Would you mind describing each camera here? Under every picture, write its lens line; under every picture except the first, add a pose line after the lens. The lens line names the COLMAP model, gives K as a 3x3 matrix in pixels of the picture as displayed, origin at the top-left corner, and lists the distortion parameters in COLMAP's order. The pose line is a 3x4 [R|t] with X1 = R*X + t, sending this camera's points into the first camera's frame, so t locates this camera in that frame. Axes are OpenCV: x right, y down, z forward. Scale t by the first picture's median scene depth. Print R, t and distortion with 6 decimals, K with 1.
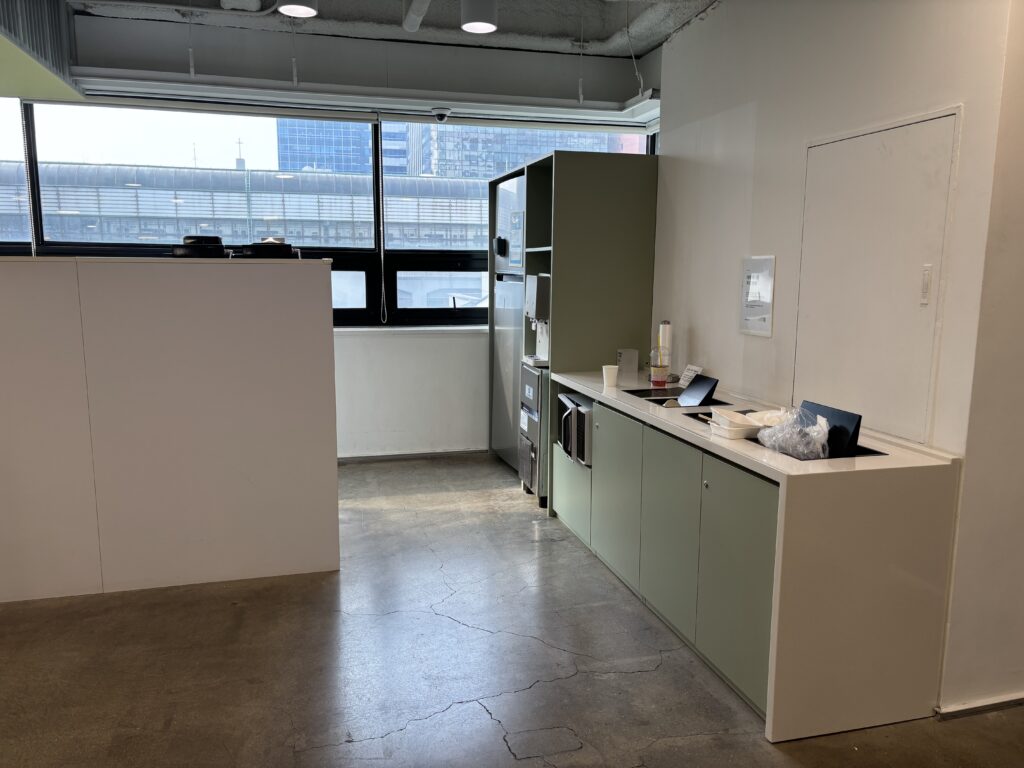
lens RADIAL K [[779.2, 0, 512.0], [0, 779.2, 384.0], [0, 0, 1]] dist [0.085348, -0.077480]
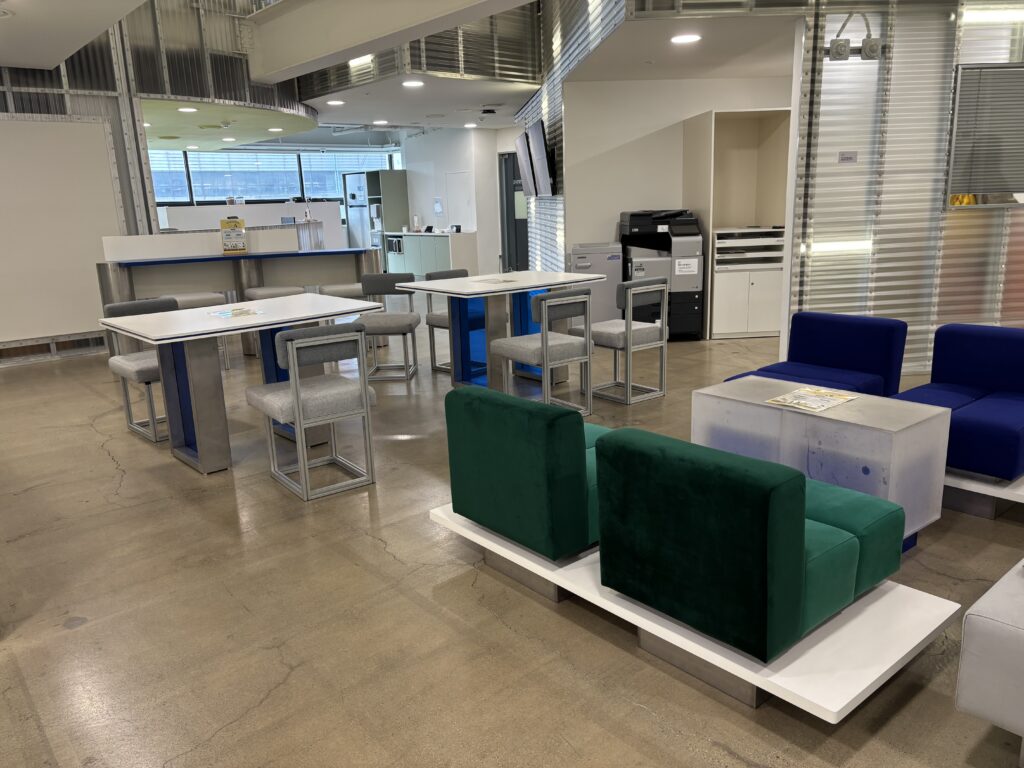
lens RADIAL K [[779.2, 0, 512.0], [0, 779.2, 384.0], [0, 0, 1]] dist [0.085348, -0.077480]
pose [[0.905068, -0.138791, 0.401981, -0.871379], [0.109206, 0.989399, 0.095727, 0.356836], [-0.411006, -0.042740, 0.910630, -2.292226]]
